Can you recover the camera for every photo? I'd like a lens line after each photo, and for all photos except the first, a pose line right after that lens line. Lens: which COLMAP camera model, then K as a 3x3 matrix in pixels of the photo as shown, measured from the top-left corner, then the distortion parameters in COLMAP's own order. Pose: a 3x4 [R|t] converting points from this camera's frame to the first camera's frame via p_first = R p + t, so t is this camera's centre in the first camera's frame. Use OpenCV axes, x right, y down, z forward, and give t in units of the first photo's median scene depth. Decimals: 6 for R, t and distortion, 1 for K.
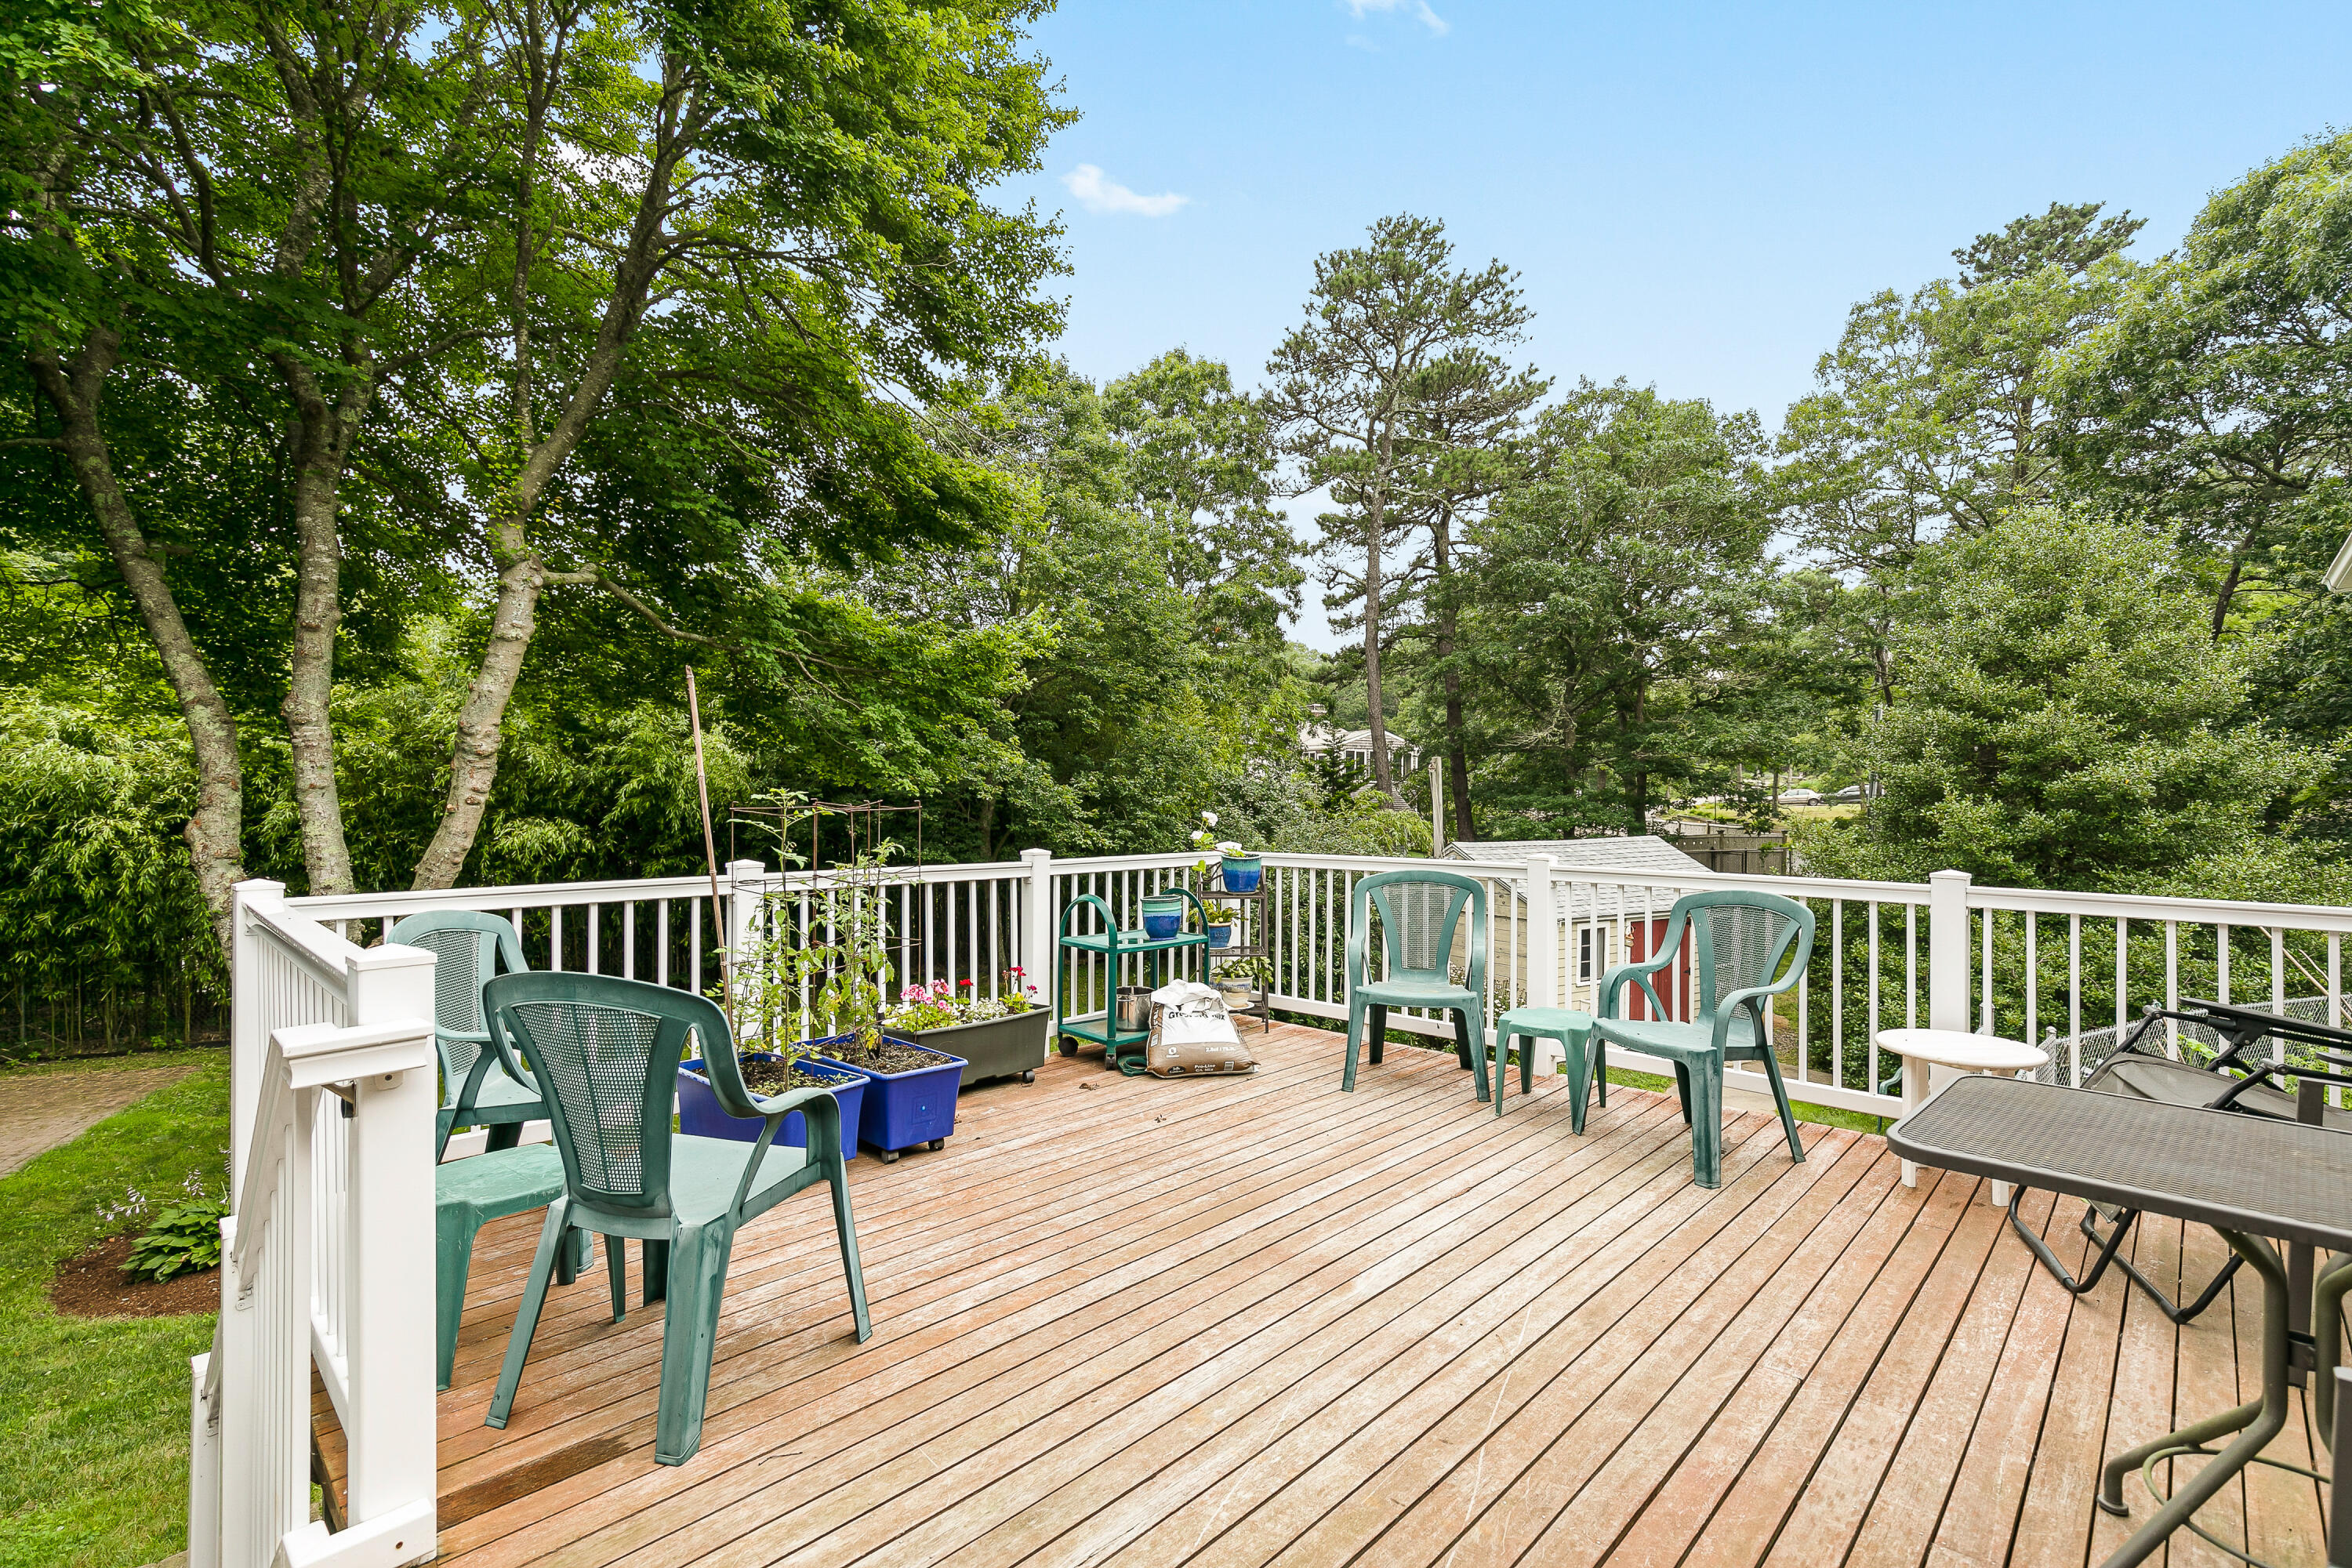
lens RADIAL K [[1055.0, 0, 1163.1], [0, 1055.0, 786.7], [0, 0, 1]] dist [0.010304, -0.001574]
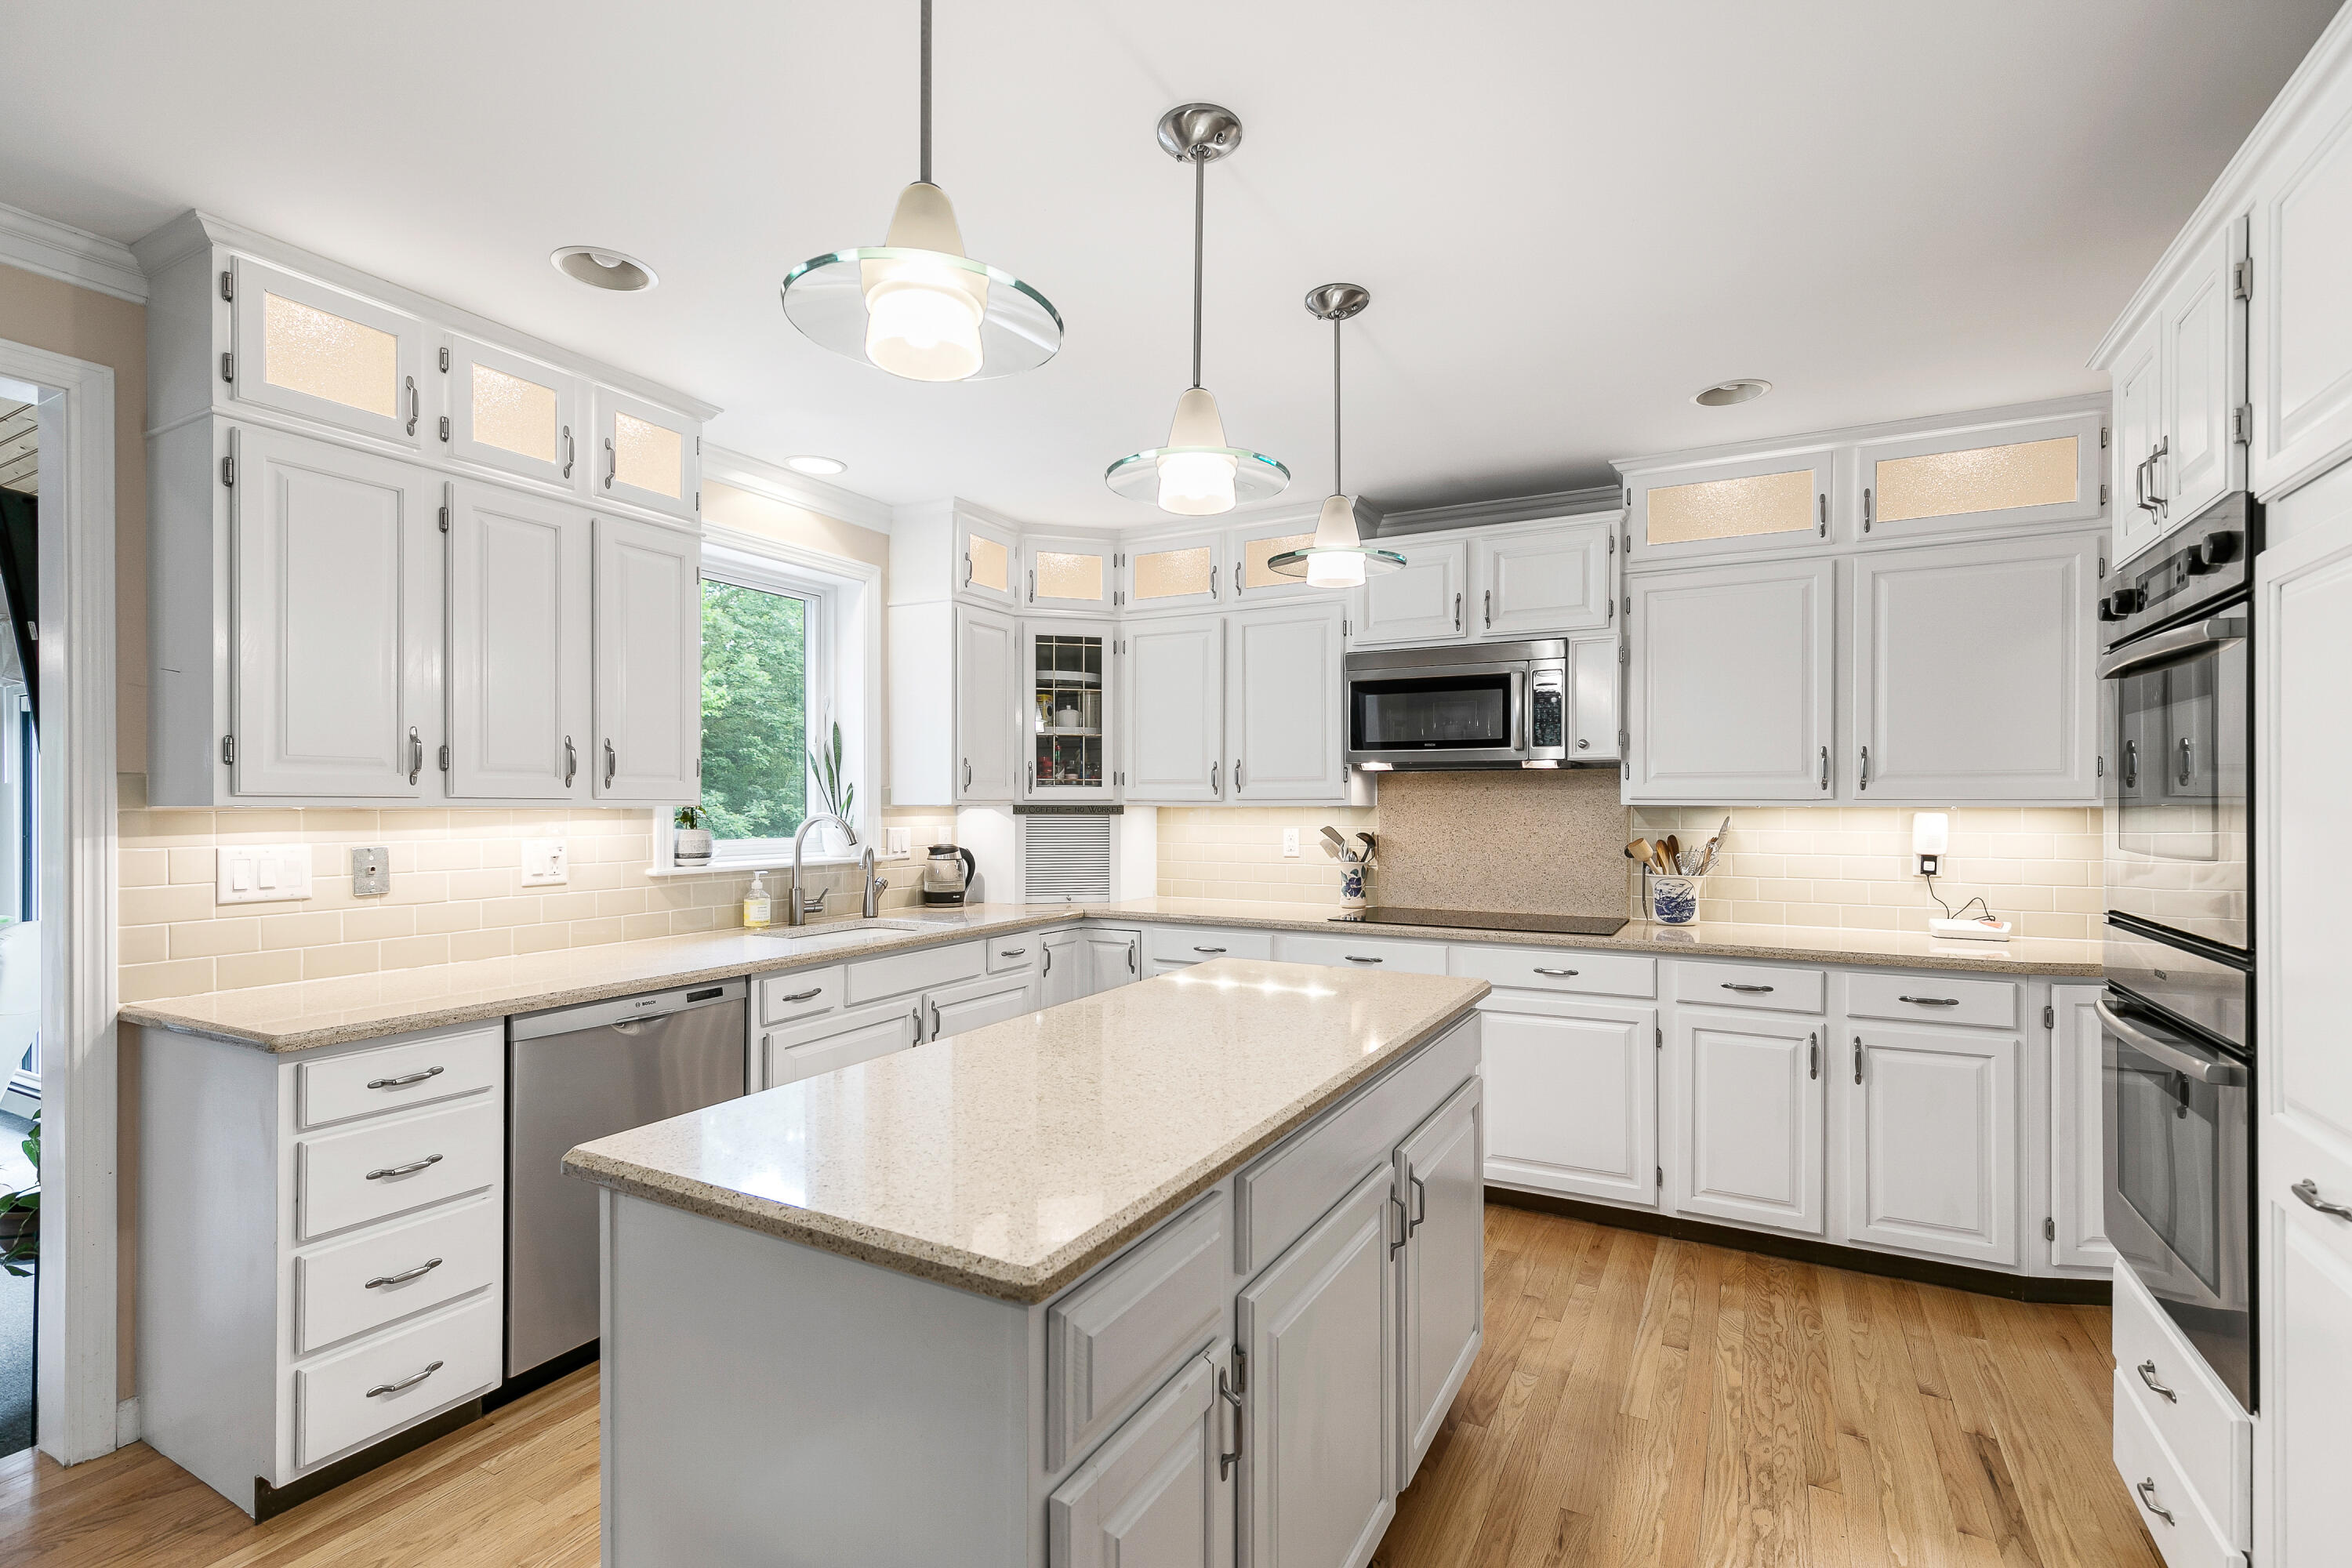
lens RADIAL K [[1055.0, 0, 1167.4], [0, 1055.0, 808.8], [0, 0, 1]] dist [0.010304, -0.001574]
pose [[0.962256, -0.005484, 0.272092, 0.065155], [0.002819, 0.999944, 0.010185, -0.022922], [-0.272133, -0.009034, 0.962217, -0.353686]]
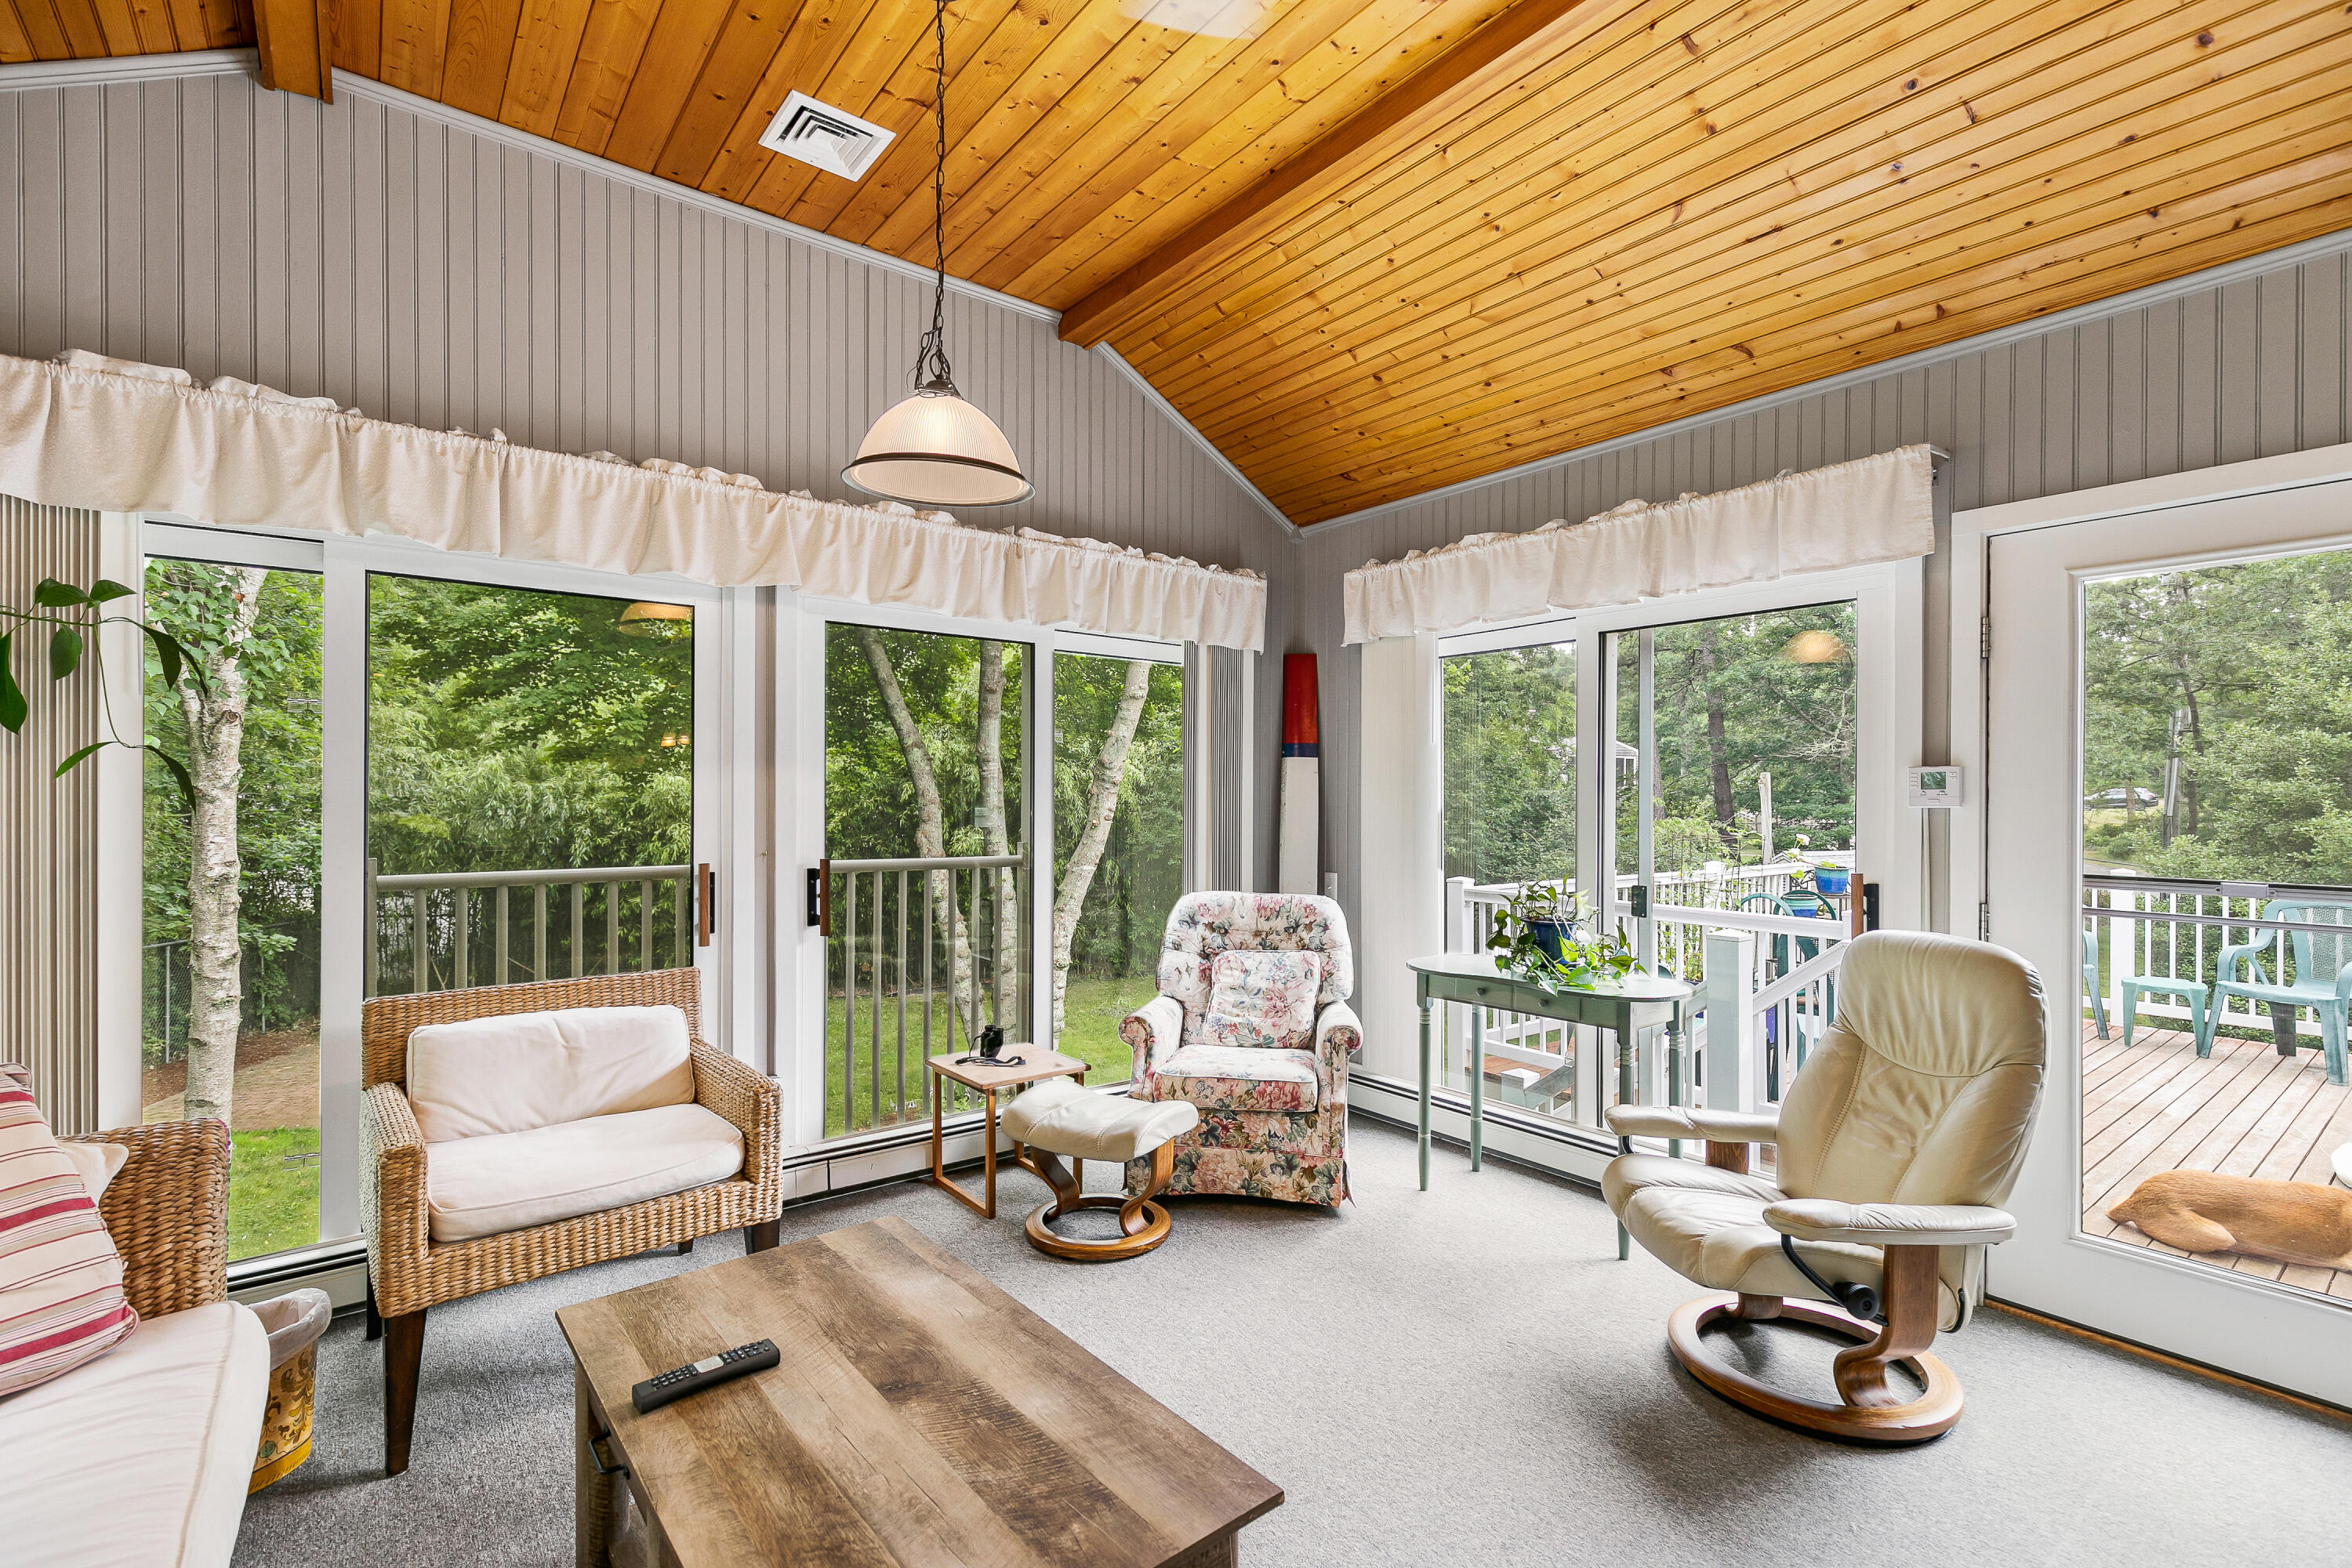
lens RADIAL K [[1055.0, 0, 1181.4], [0, 1055.0, 791.2], [0, 0, 1]] dist [0.010304, -0.001574]
pose [[0.991456, 0.000434, -0.130439, -0.252306], [-0.000021, 0.999995, 0.003168, -0.016277], [0.130440, -0.003139, 0.991451, -0.203060]]
